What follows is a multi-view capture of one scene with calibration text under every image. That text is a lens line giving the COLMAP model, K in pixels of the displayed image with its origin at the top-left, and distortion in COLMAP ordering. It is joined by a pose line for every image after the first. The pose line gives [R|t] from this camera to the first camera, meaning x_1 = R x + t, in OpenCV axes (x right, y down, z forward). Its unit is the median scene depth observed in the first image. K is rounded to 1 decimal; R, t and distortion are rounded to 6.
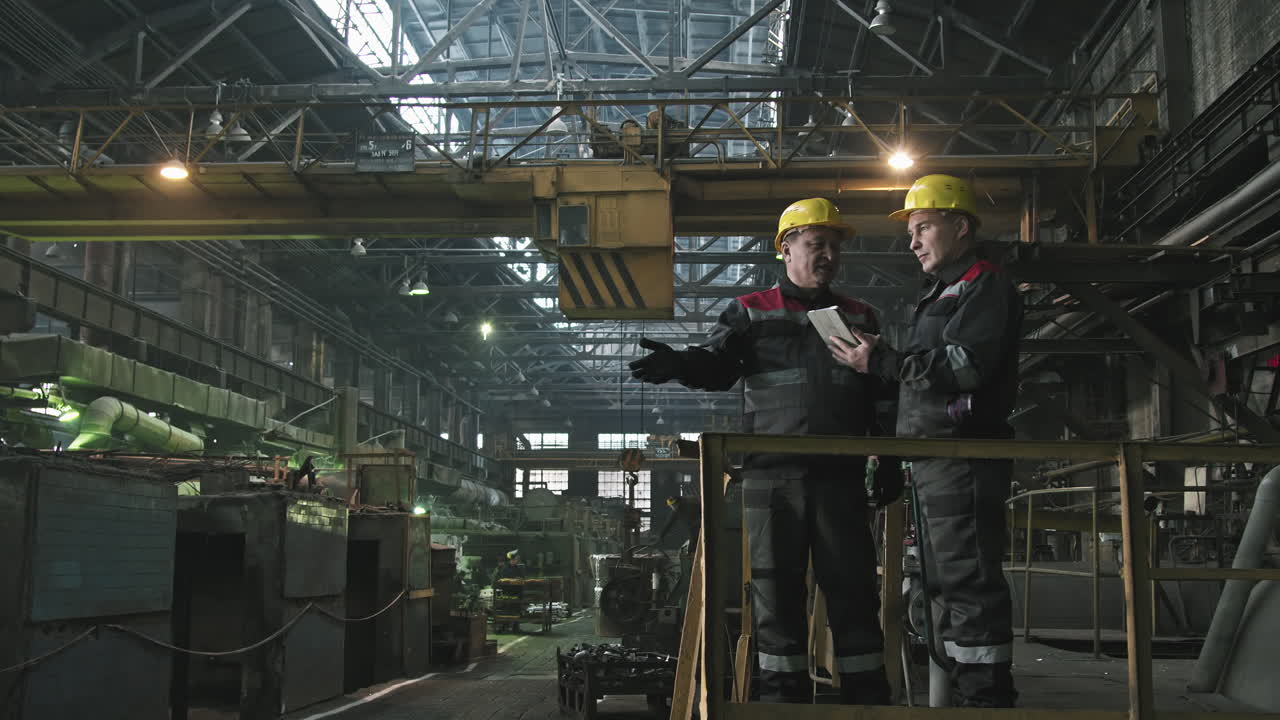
lens RADIAL K [[1728.0, 0, 640.0], [0, 1728.0, 360.0], [0, 0, 1]] dist [-0.027422, 0.077701]
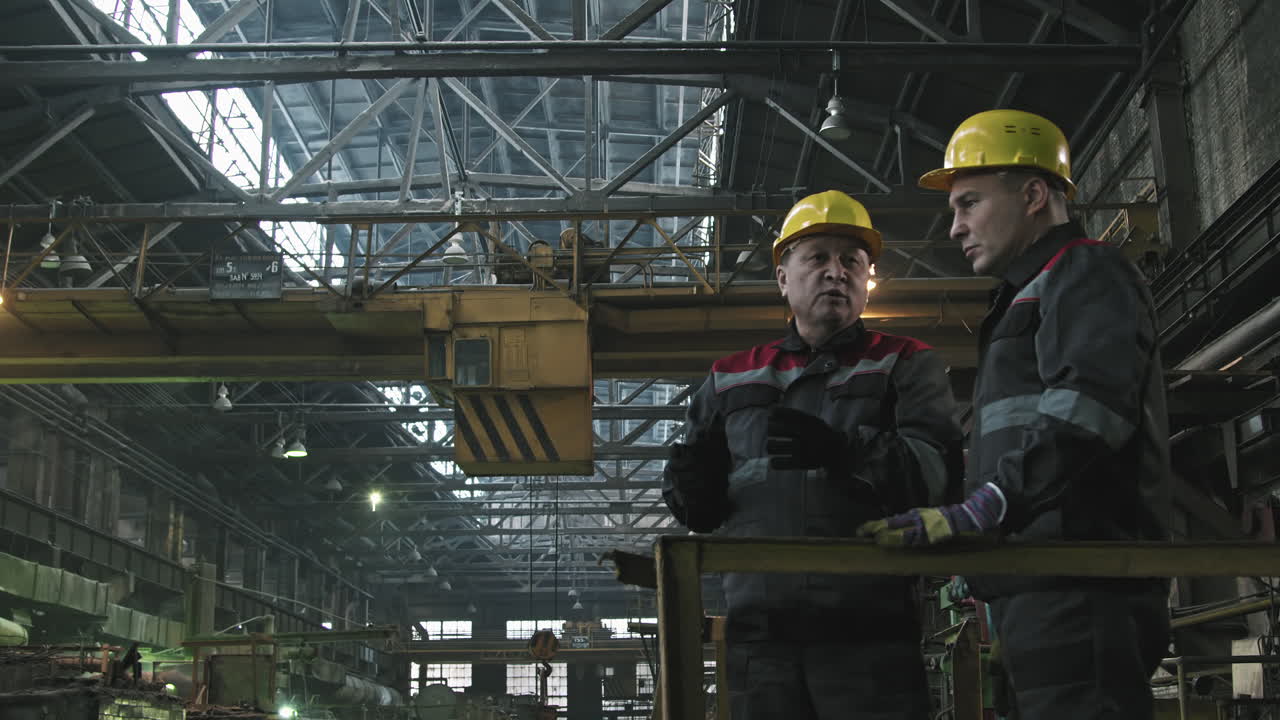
lens RADIAL K [[1728.0, 0, 640.0], [0, 1728.0, 360.0], [0, 0, 1]] dist [-0.027422, 0.077701]
pose [[0.998795, -0.004616, 0.048865, 0.001337], [0.010219, 0.993307, -0.115055, 0.015662], [-0.048006, 0.115416, 0.992157, 0.145144]]
